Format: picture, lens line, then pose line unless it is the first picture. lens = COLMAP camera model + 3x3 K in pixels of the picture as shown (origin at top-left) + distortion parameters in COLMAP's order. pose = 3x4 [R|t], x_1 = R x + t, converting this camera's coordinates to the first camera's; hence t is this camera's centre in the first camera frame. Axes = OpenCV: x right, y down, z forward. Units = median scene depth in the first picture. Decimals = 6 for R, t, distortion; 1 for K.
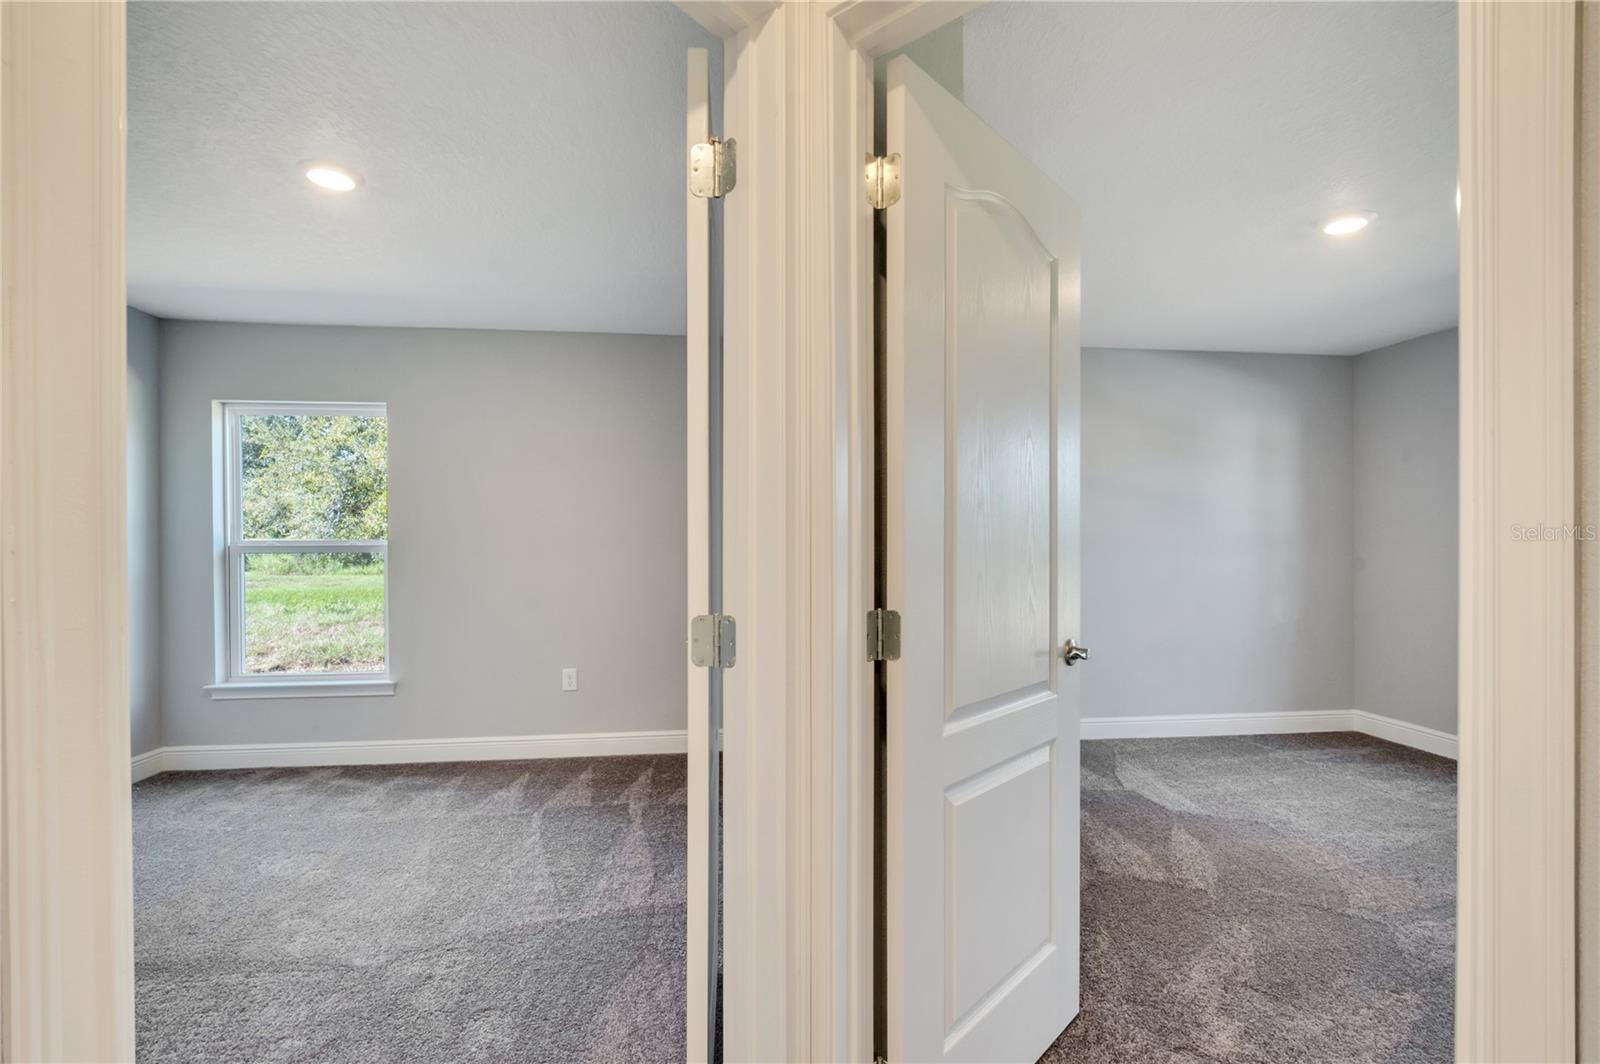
lens RADIAL K [[712.7, 0, 795.6], [0, 712.7, 540.6], [0, 0, 1]] dist [0.007296, -0.005521]
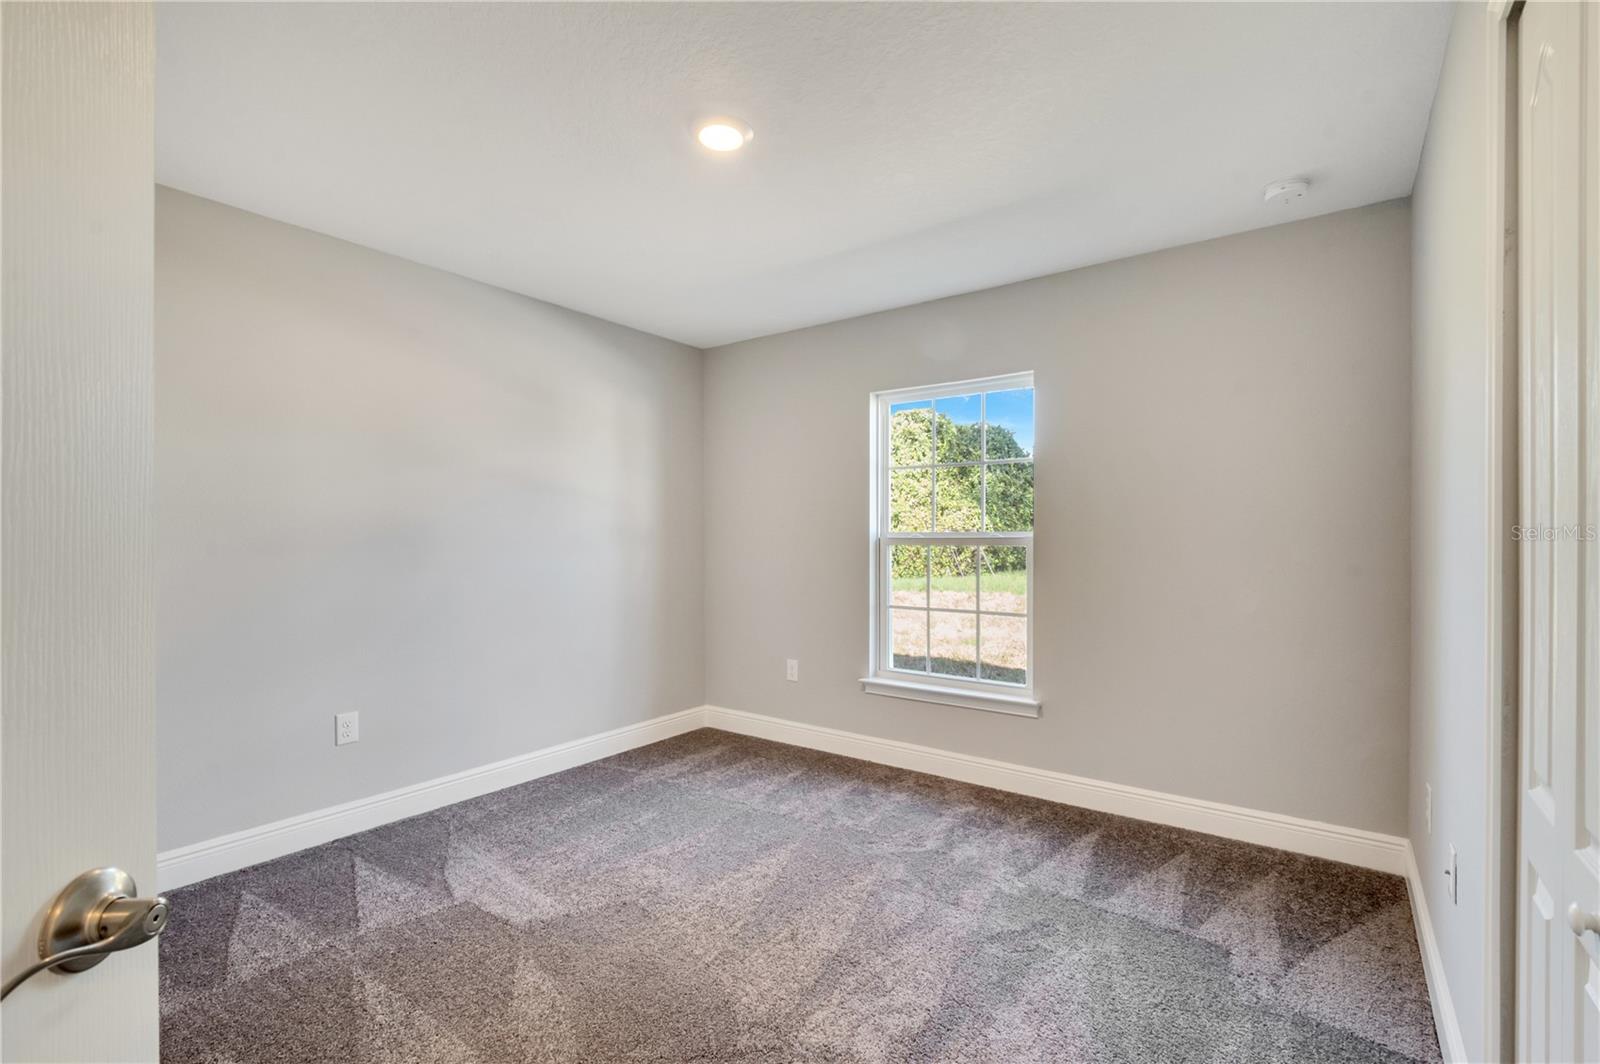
lens RADIAL K [[712.7, 0, 796.9], [0, 712.7, 535.3], [0, 0, 1]] dist [0.007296, -0.005521]
pose [[0.678487, 0.000192, 0.734612, 0.184920], [-0.000005, 1.000000, -0.000257, 0.003197], [-0.734612, 0.000171, 0.678487, 0.306045]]
